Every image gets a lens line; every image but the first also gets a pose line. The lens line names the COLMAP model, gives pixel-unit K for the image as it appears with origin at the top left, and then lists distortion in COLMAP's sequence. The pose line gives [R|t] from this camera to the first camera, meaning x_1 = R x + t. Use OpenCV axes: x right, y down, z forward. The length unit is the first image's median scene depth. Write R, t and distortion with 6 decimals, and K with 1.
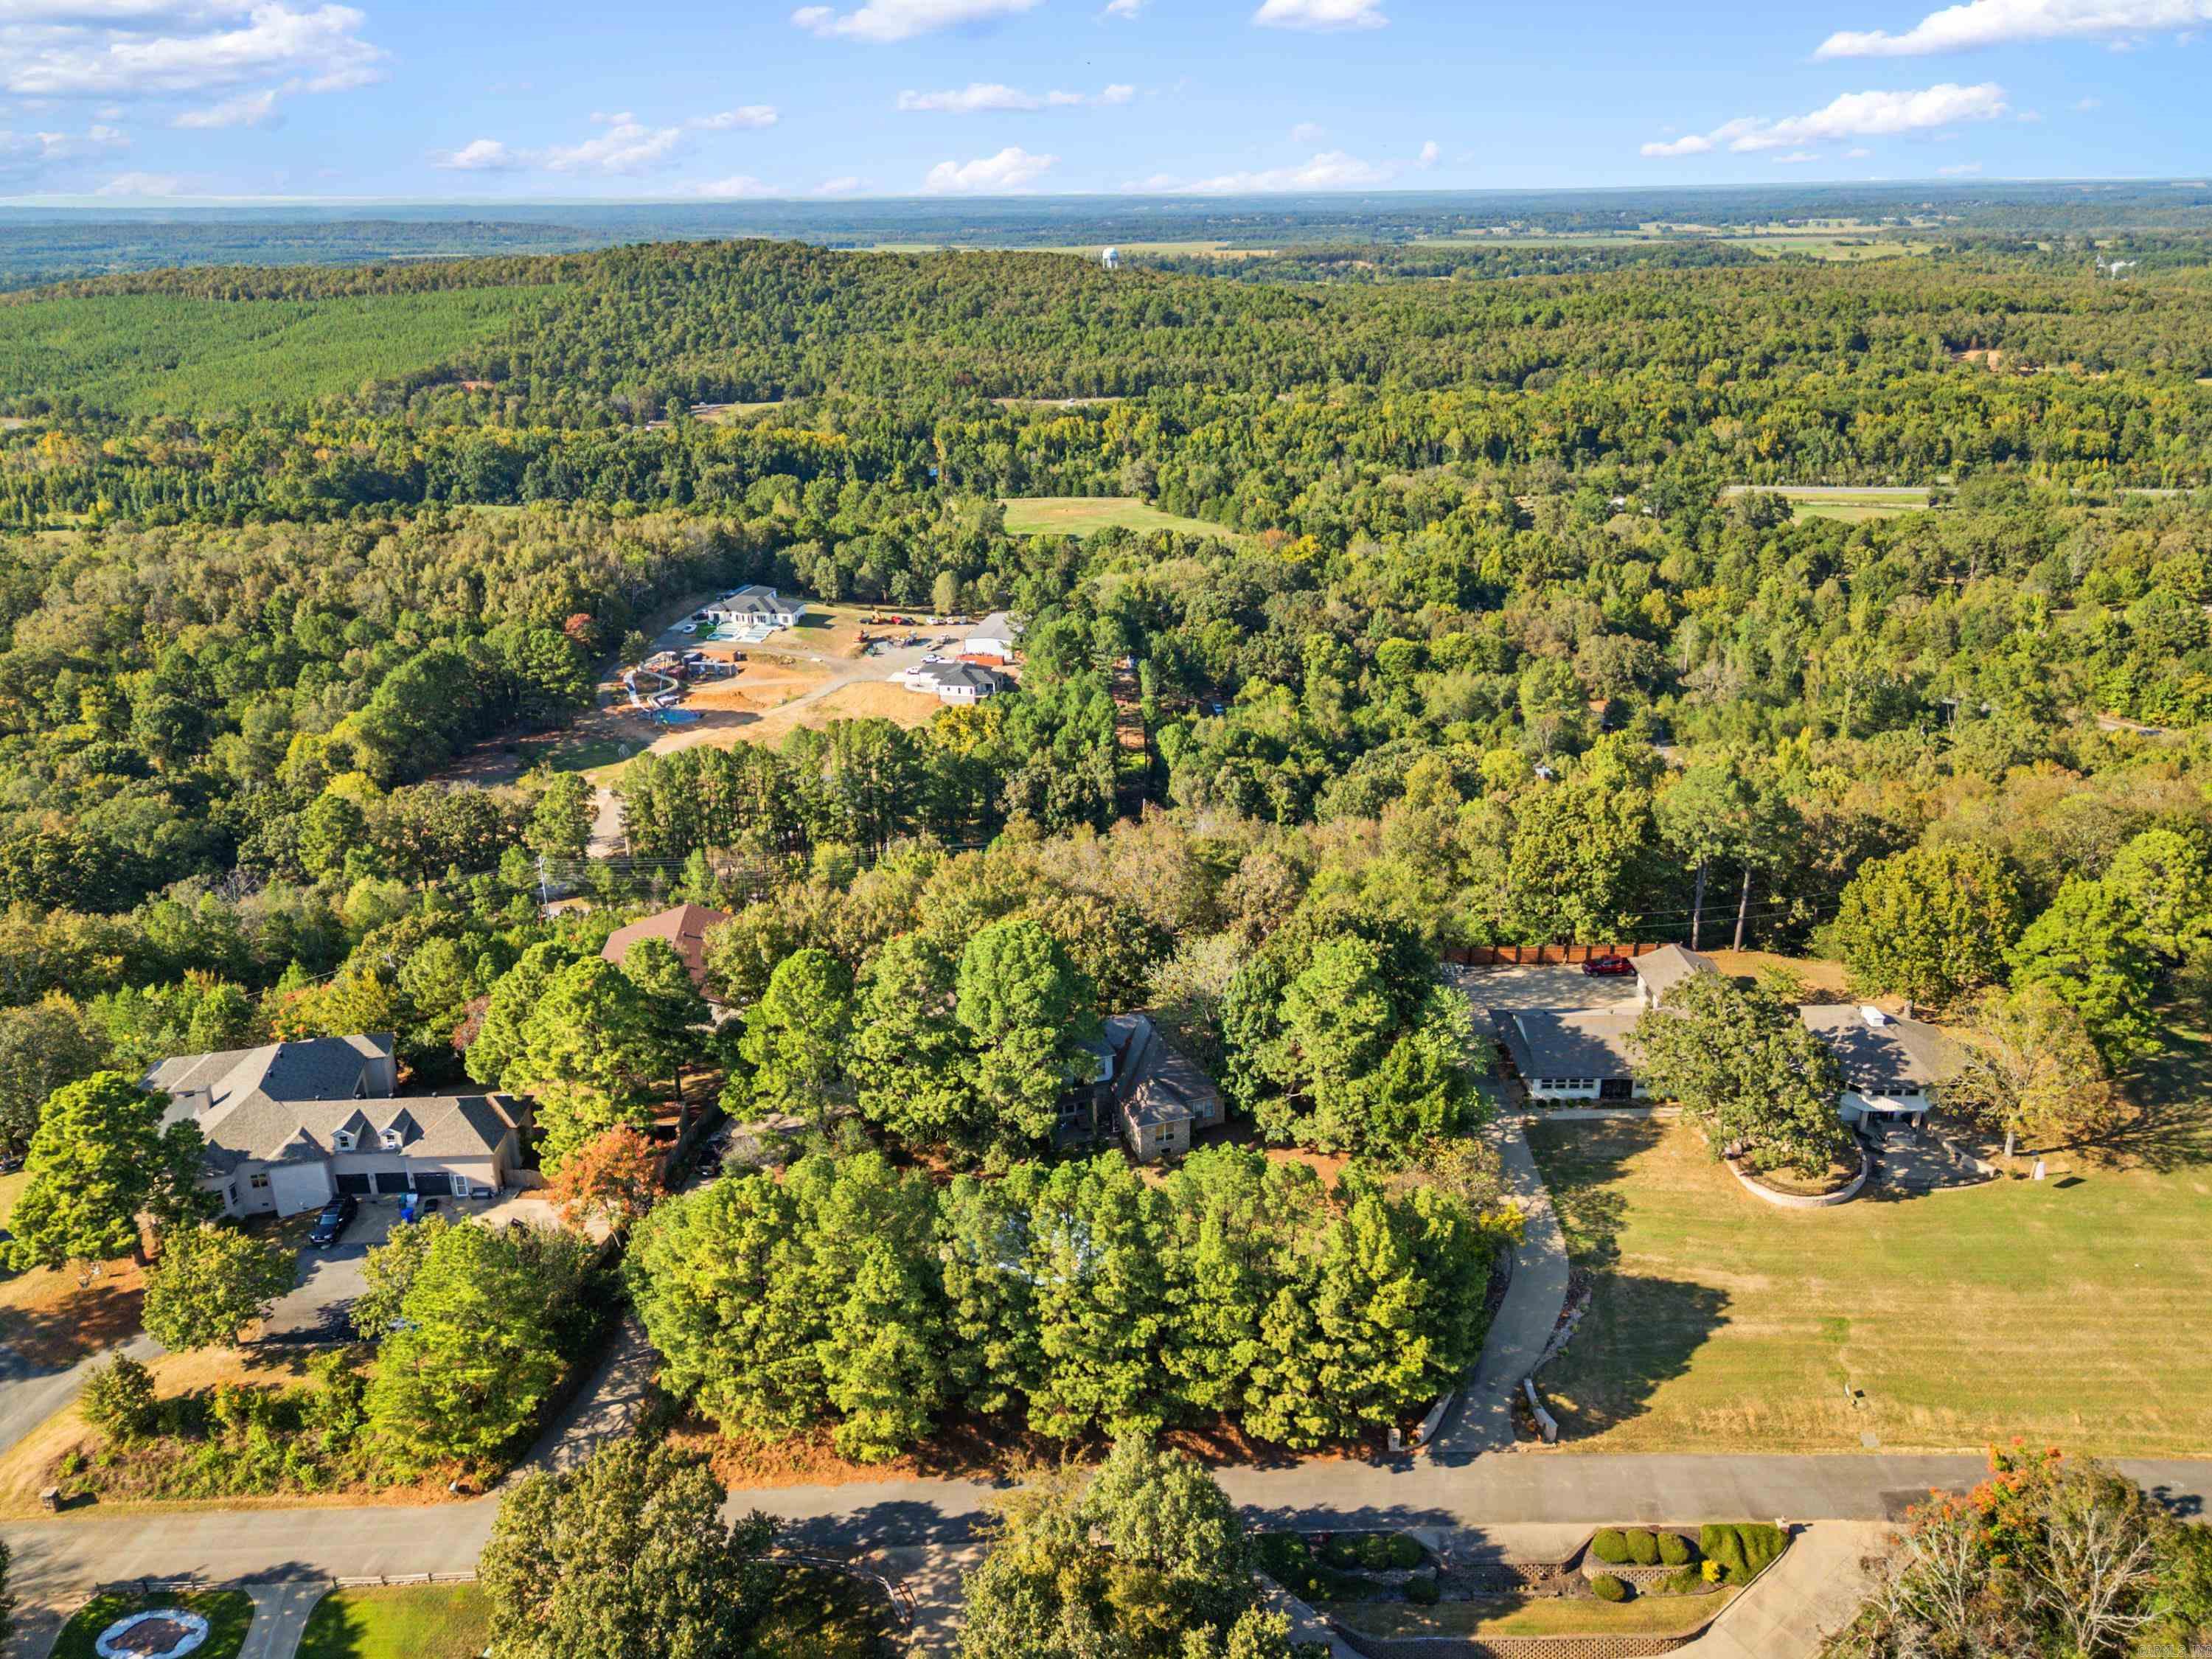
lens RADIAL K [[1507.3, 0, 1106.0], [0, 1507.3, 829.5], [0, 0, 1]] dist [0.120989, -0.159734]
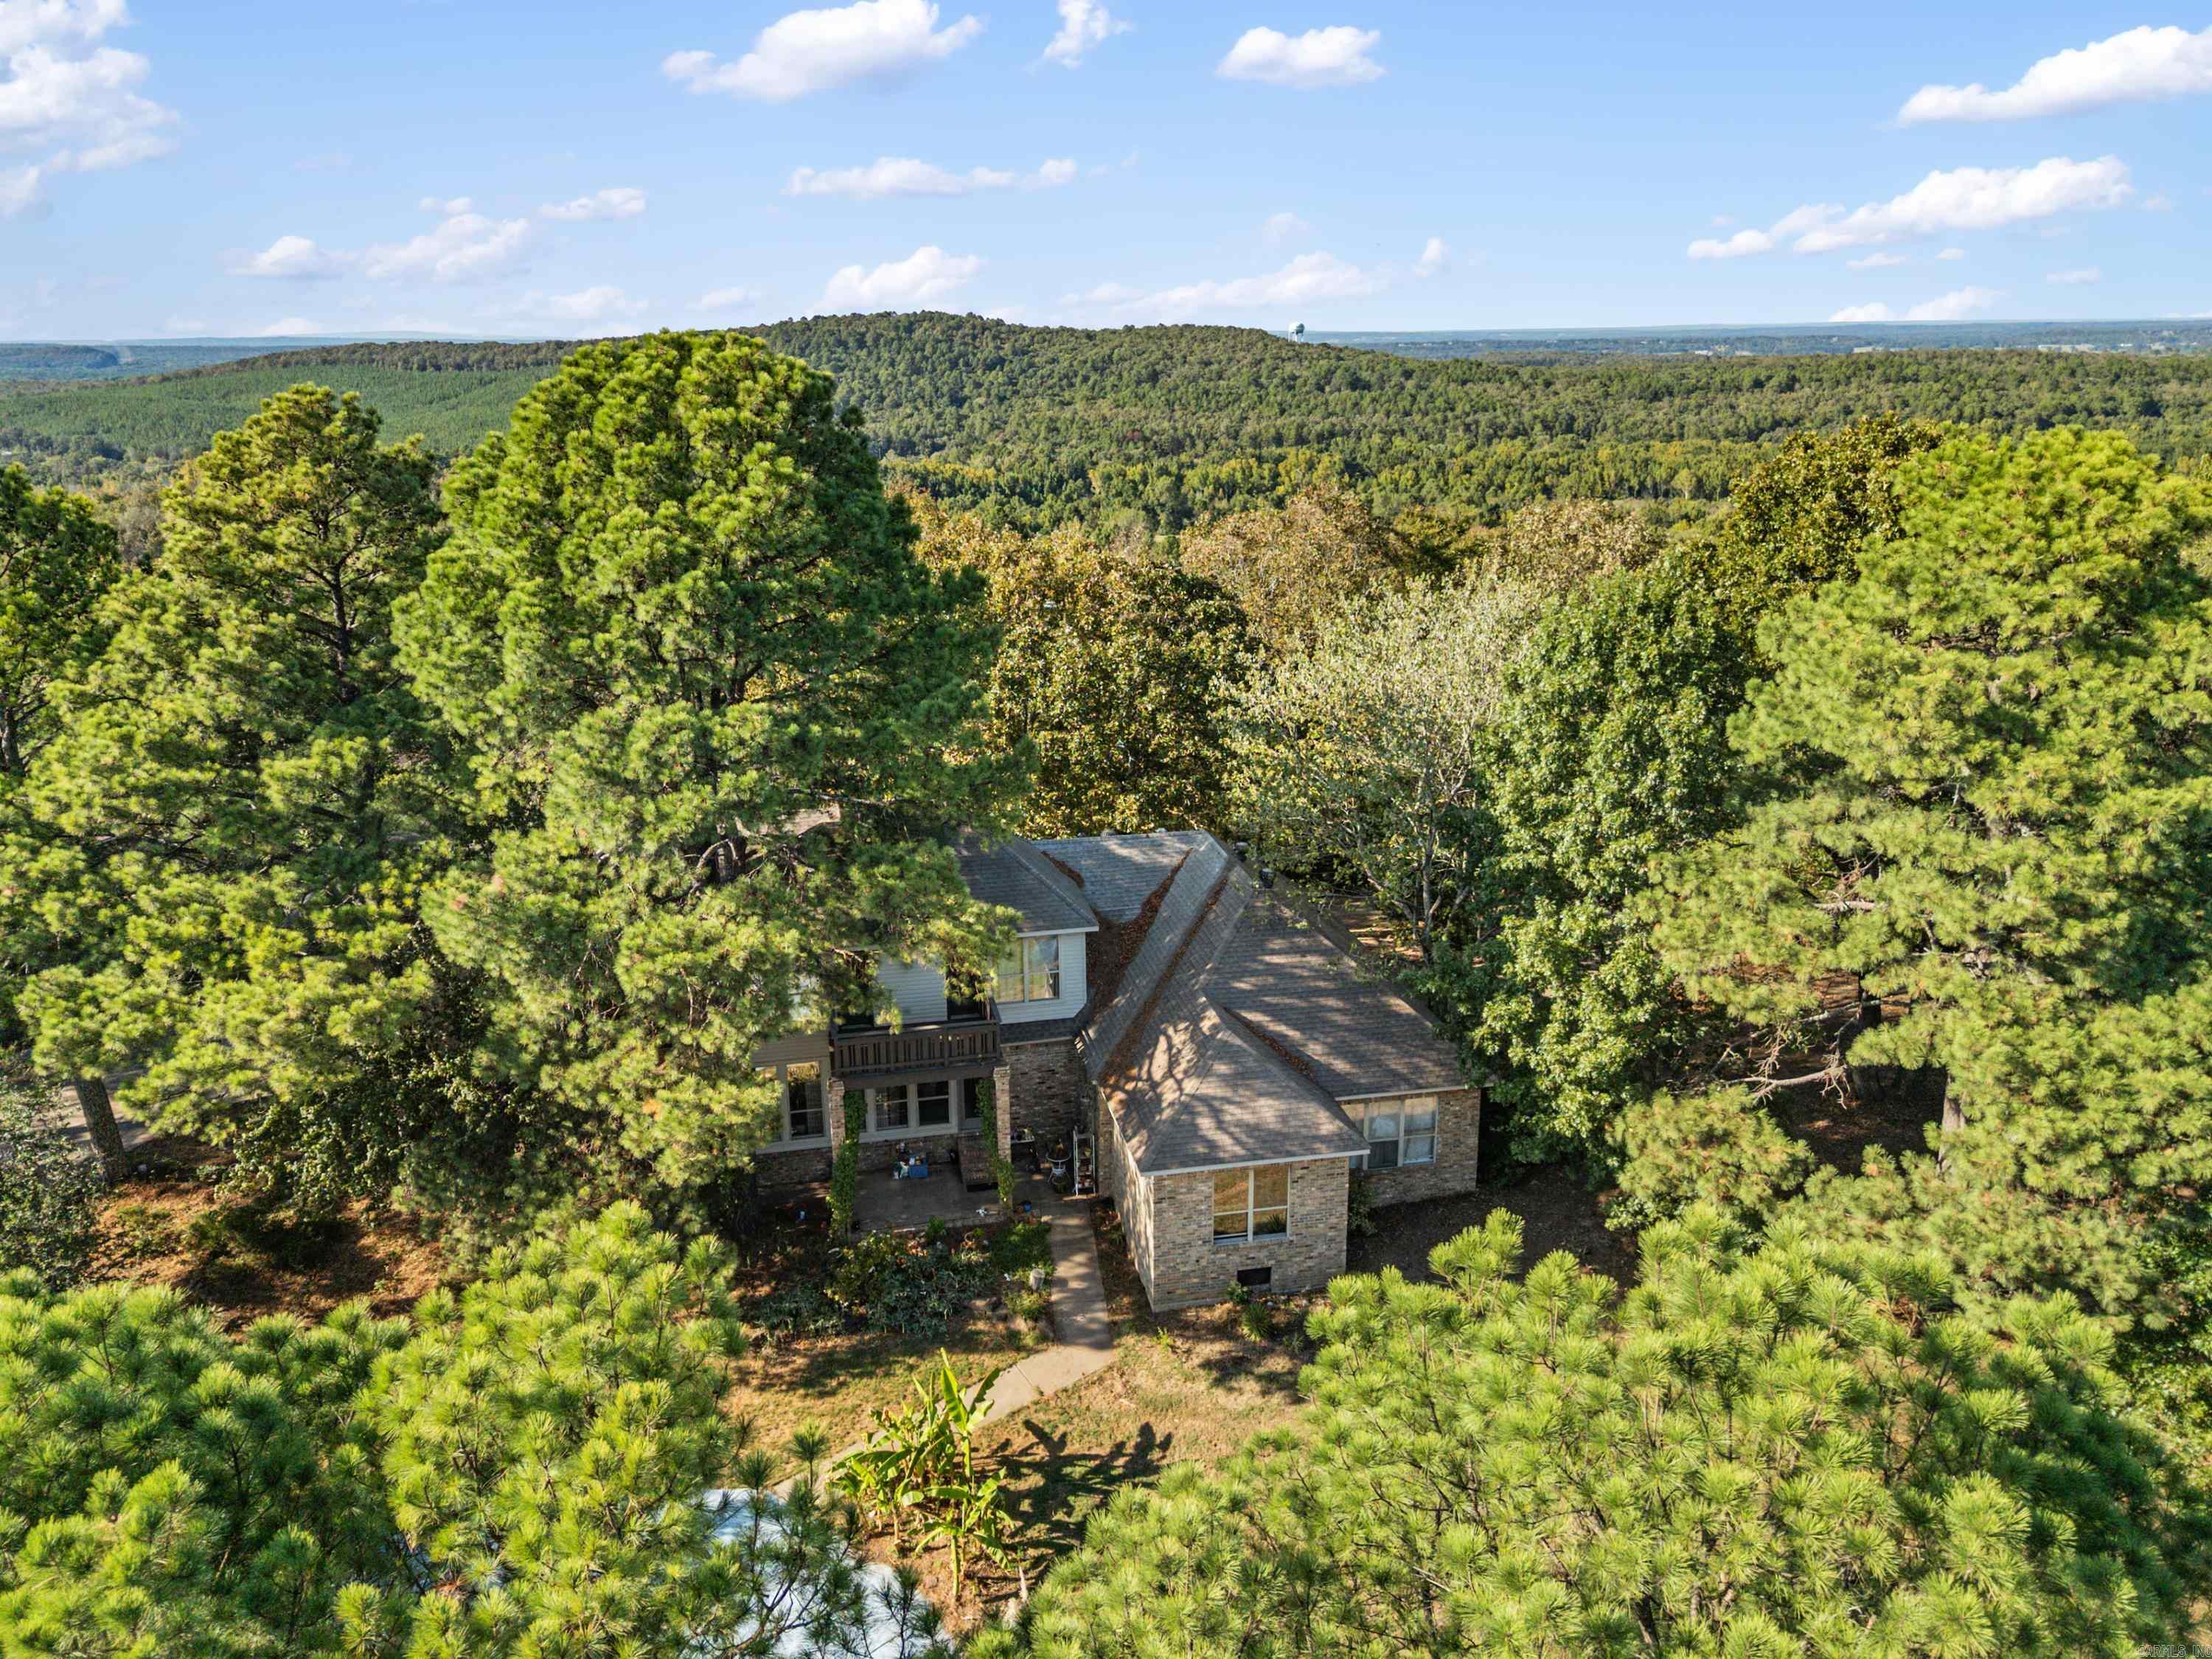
lens RADIAL K [[1600.4, 0, 1103.2], [0, 1600.4, 838.2], [0, 0, 1]] dist [0.061008, -0.055152]
pose [[0.993745, 0.036731, -0.105460, 0.039424], [-0.042867, 0.997481, -0.056517, 0.149519], [0.103118, 0.060684, 0.992816, 0.700129]]
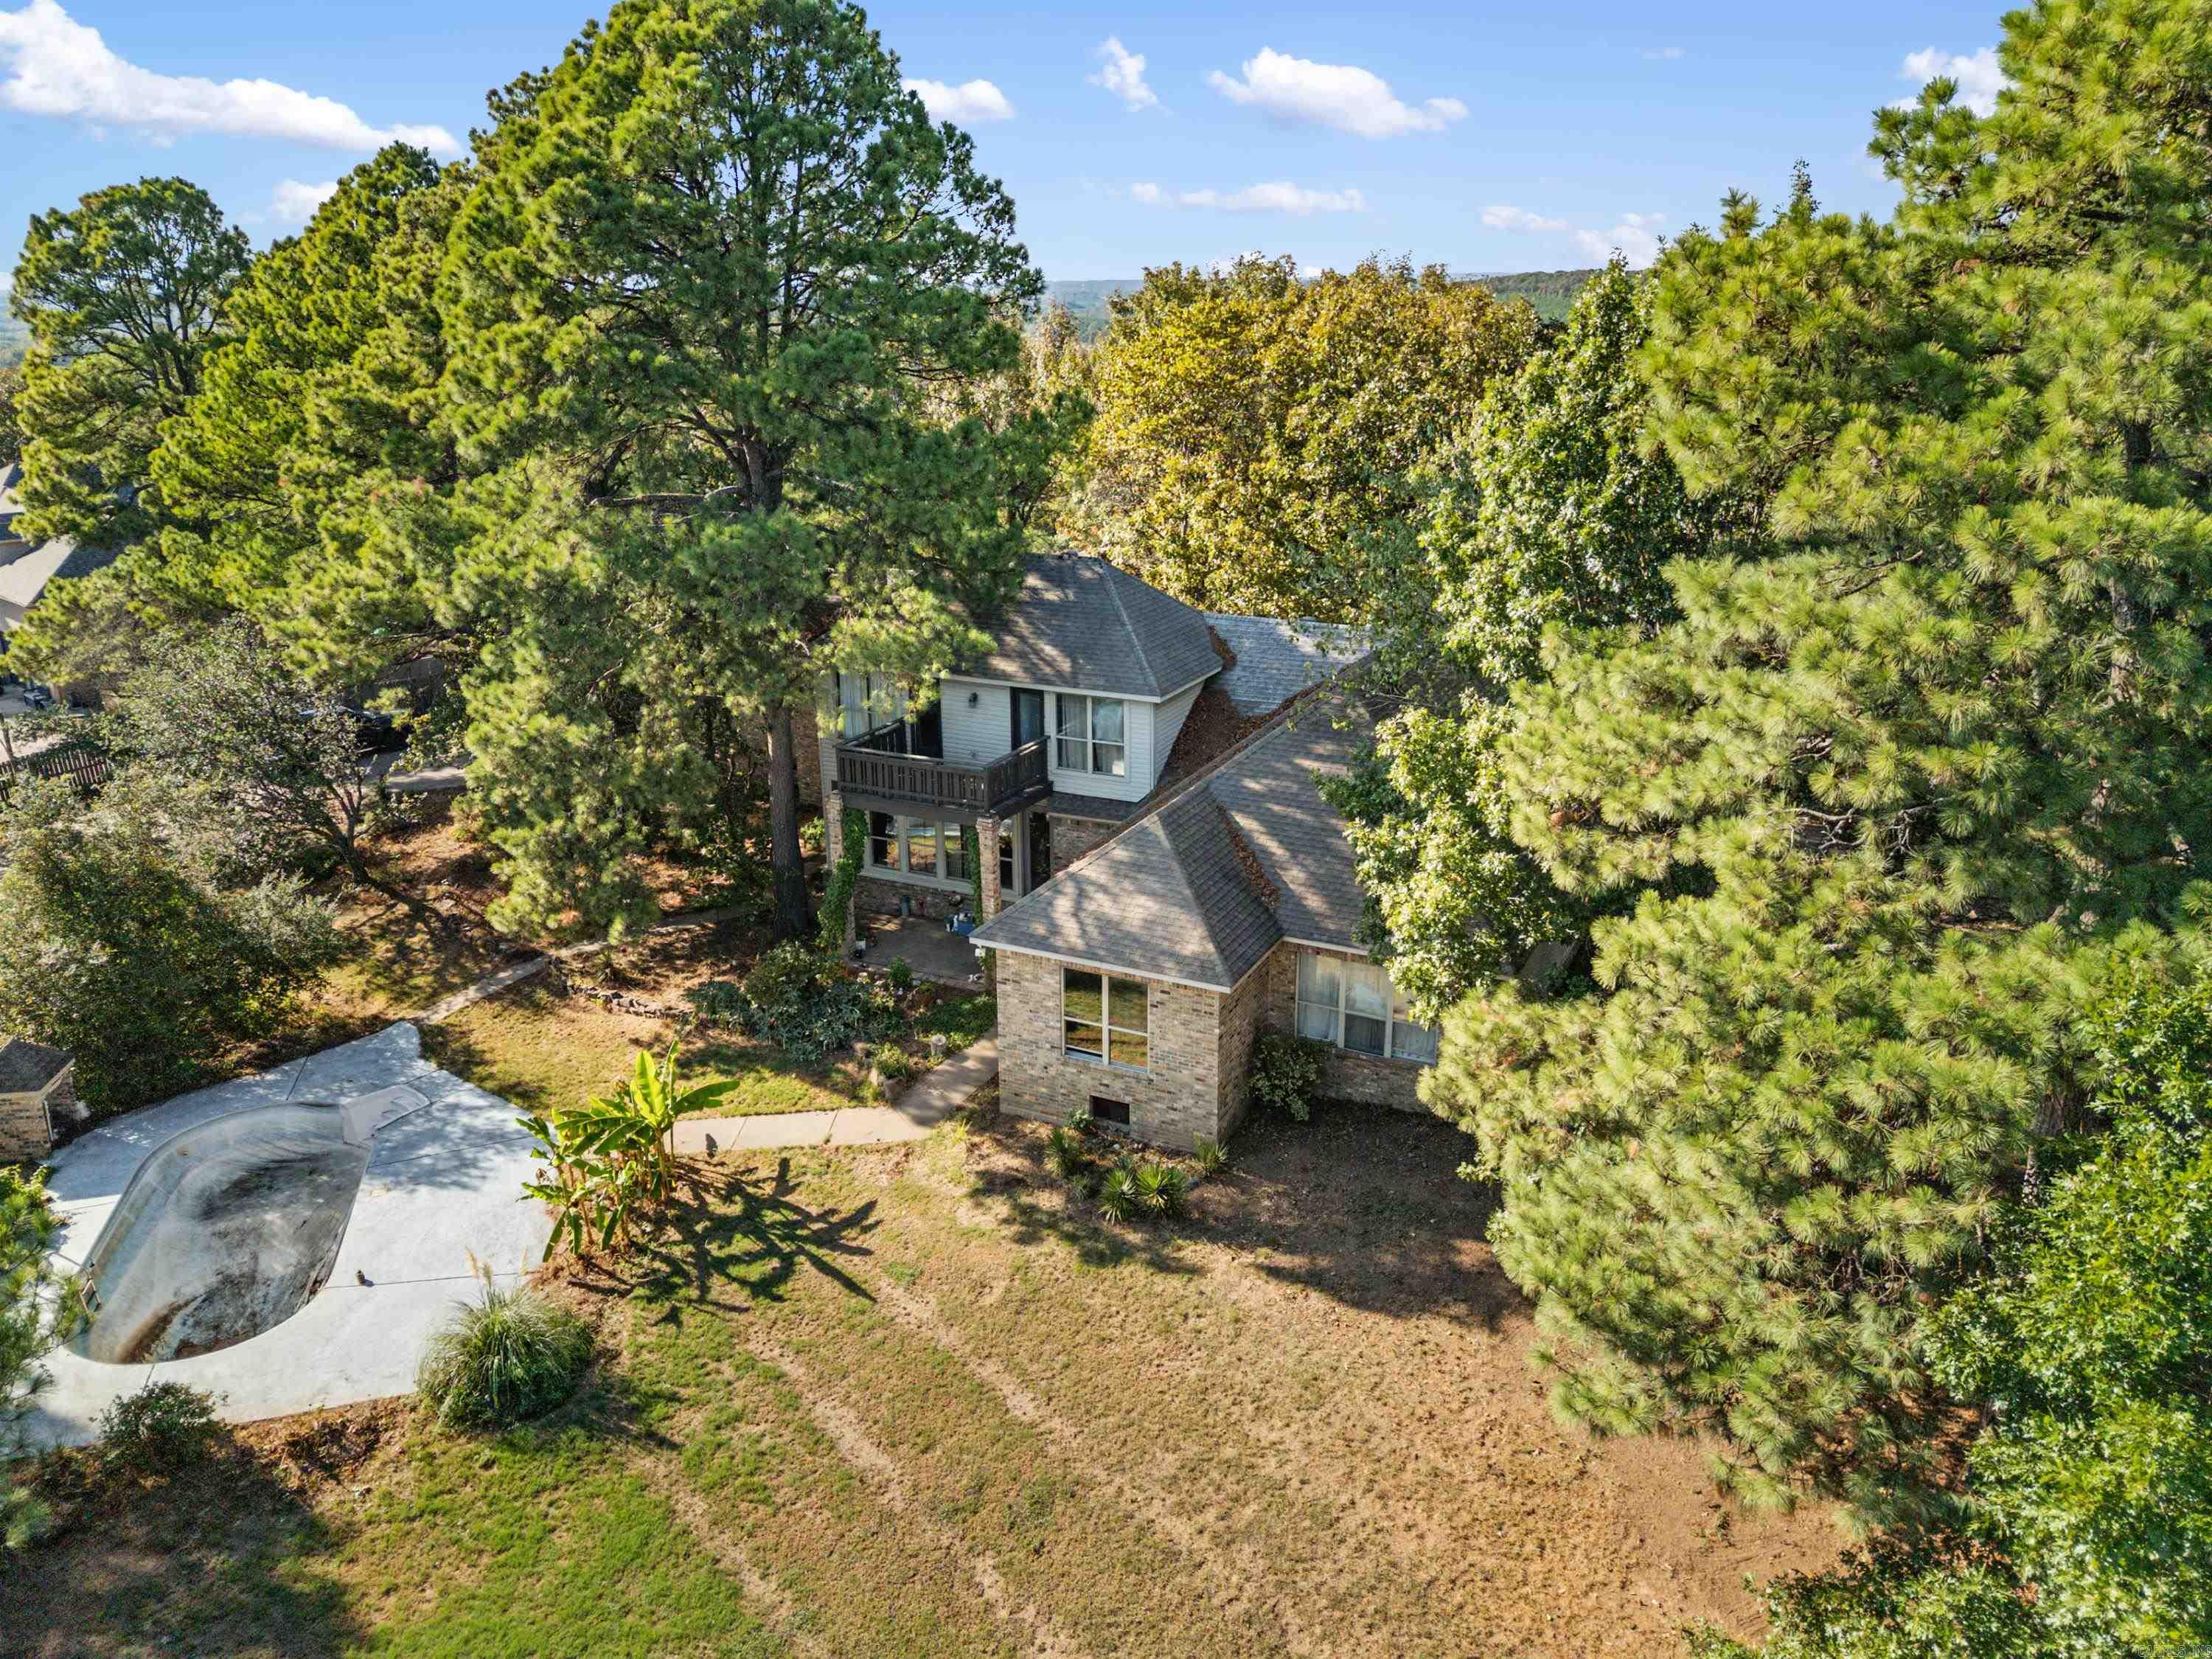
lens RADIAL K [[1600.4, 0, 1103.2], [0, 1600.4, 838.2], [0, 0, 1]] dist [0.061008, -0.055152]
pose [[0.720841, 0.232113, -0.653079, 0.175518], [-0.241694, 0.967291, 0.077016, 0.153501], [0.649594, 0.102329, 0.753363, 0.804694]]
